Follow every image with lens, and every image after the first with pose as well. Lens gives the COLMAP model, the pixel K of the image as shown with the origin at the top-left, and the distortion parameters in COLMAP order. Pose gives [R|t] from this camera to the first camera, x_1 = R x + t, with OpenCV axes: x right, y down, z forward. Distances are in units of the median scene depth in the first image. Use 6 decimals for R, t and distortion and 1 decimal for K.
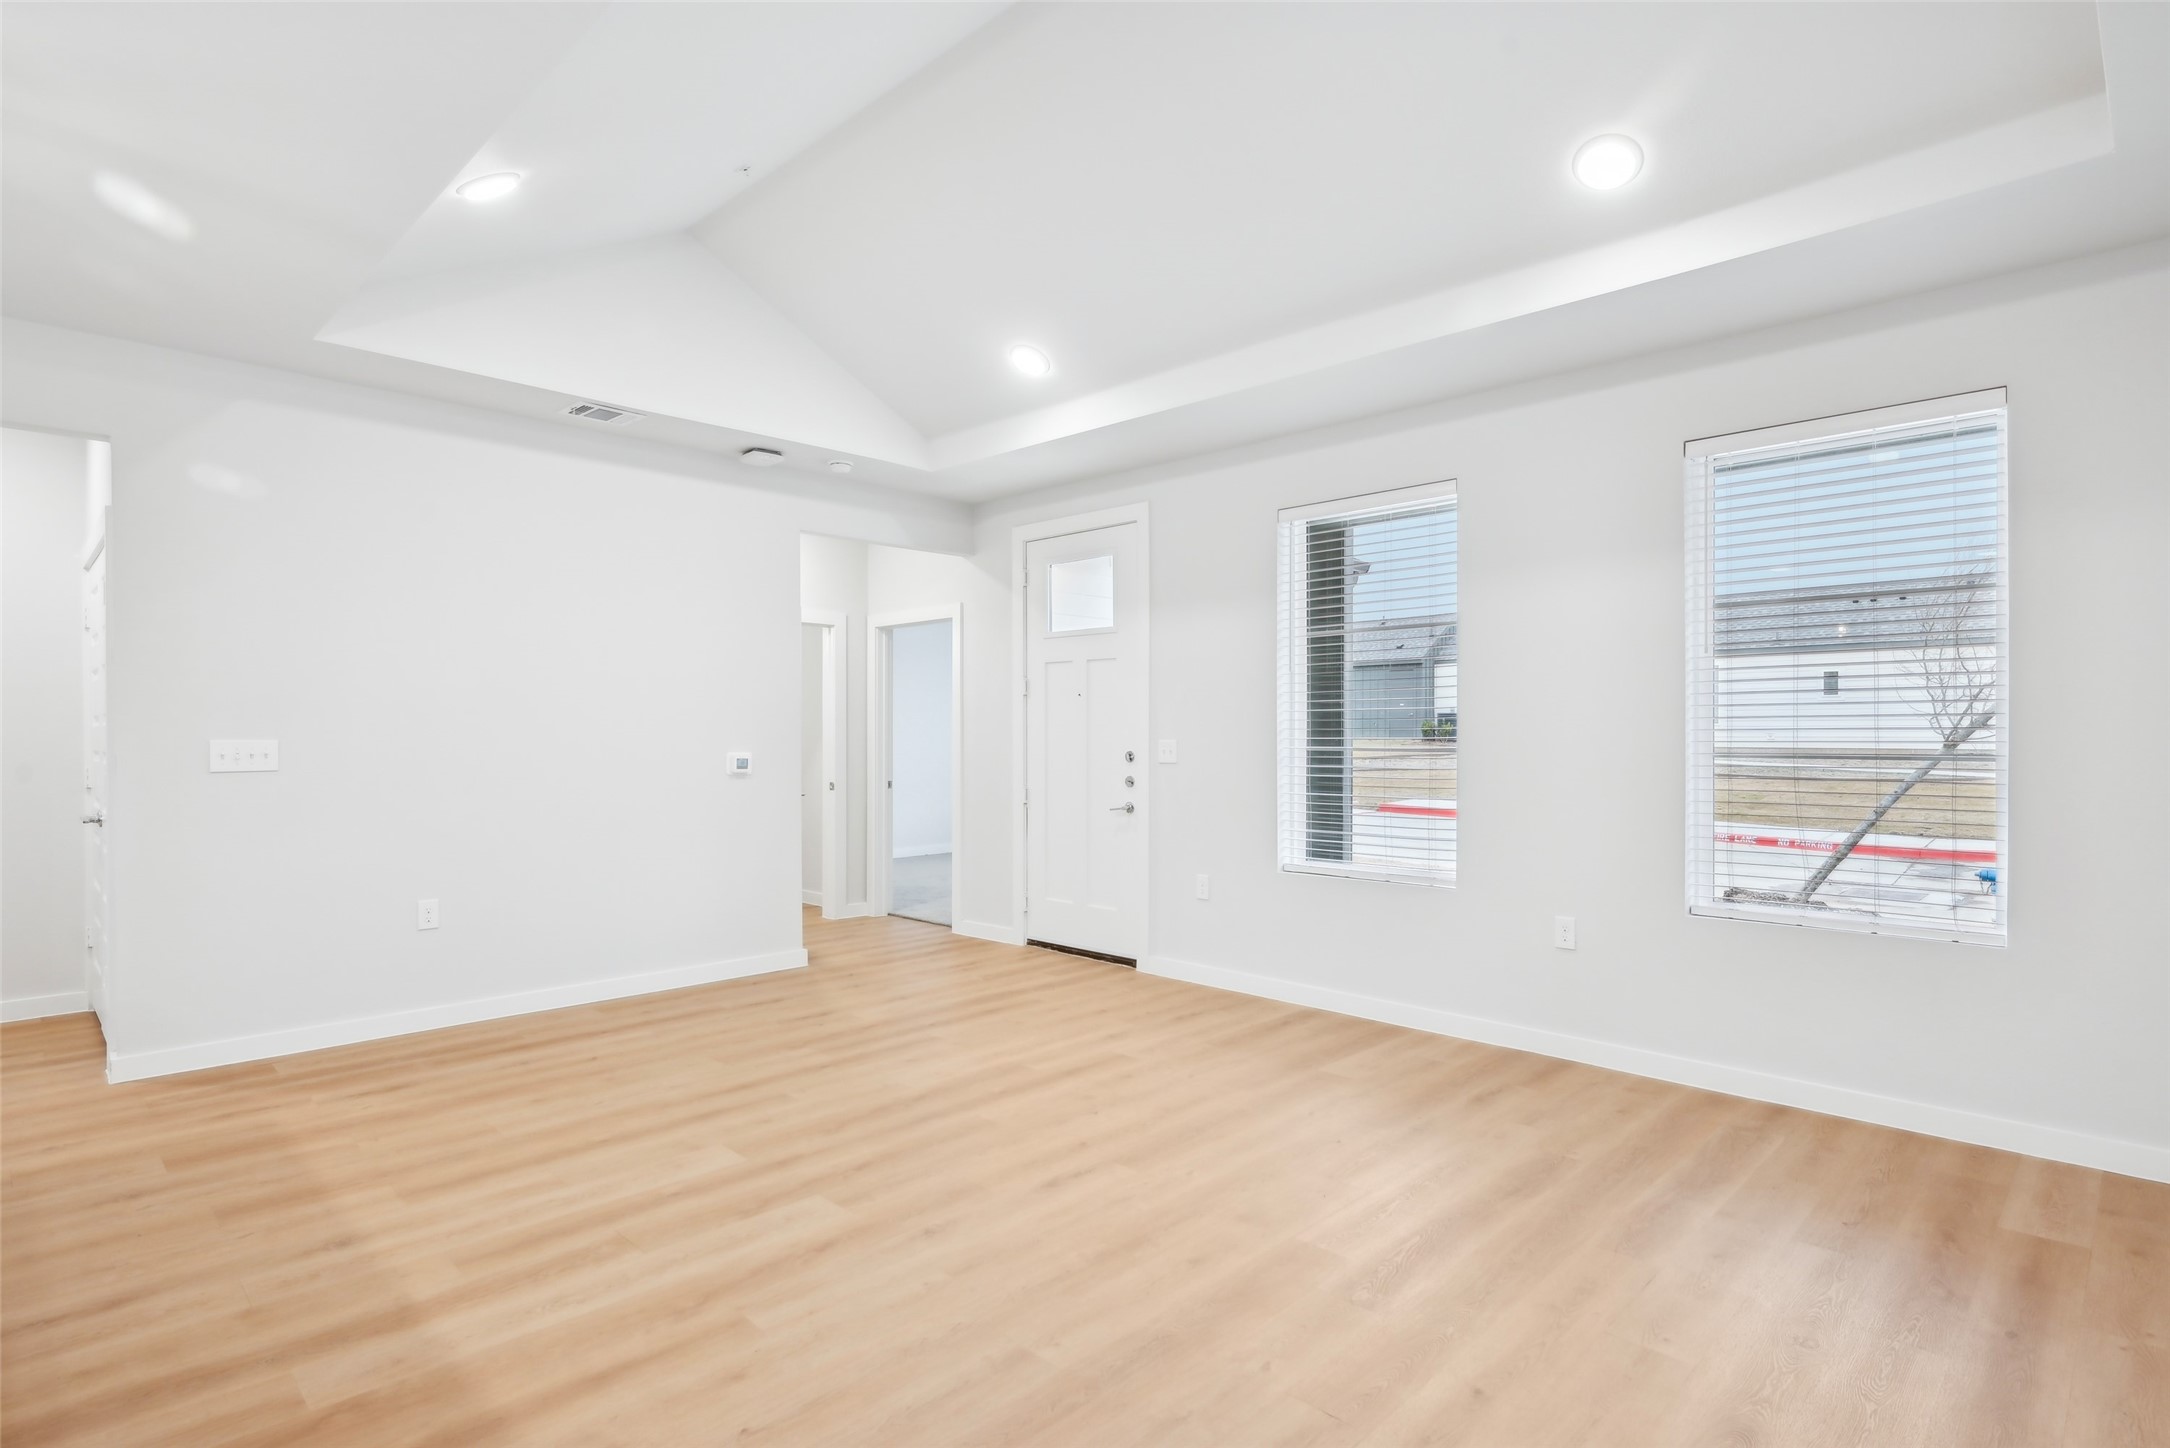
lens RADIAL K [[1072.4, 0, 1081.8], [0, 1072.4, 725.9], [0, 0, 1]] dist [-0.000139, 0.000557]
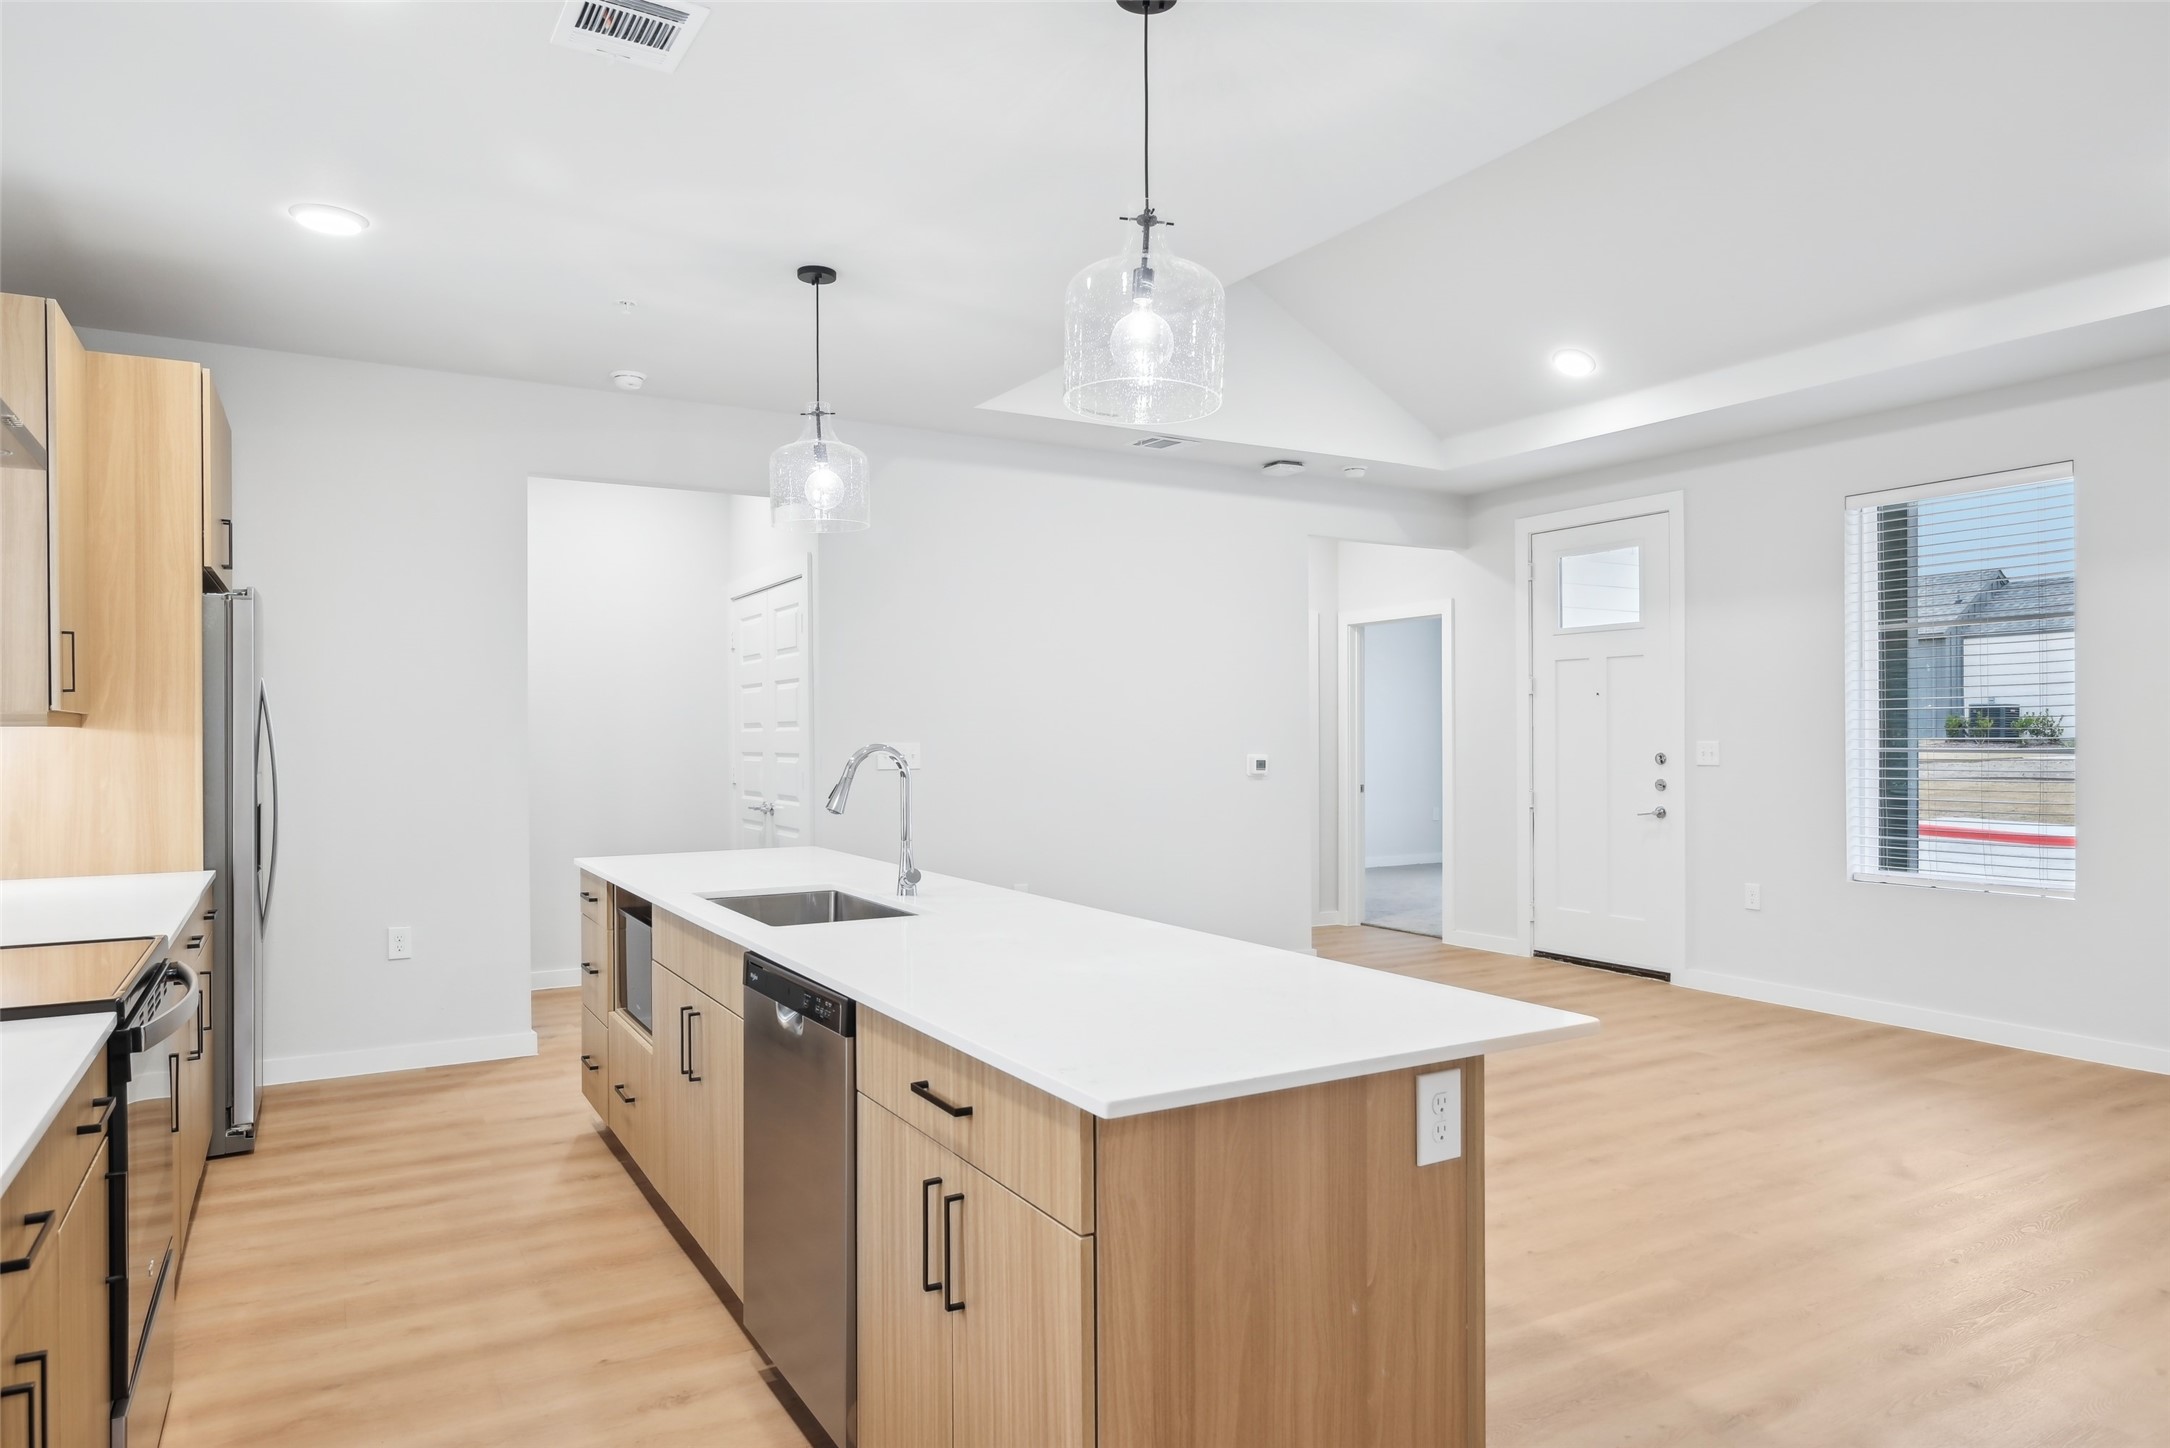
lens RADIAL K [[1329.1, 0, 1082.0], [0, 1329.1, 724.5], [0, 0, 1]] dist [-0.000888, 0.004837]
pose [[0.966957, -0.006291, -0.254861, -0.158375], [0.006289, 0.999980, -0.000821, -0.004189], [0.254861, -0.000809, 0.966977, -0.281725]]
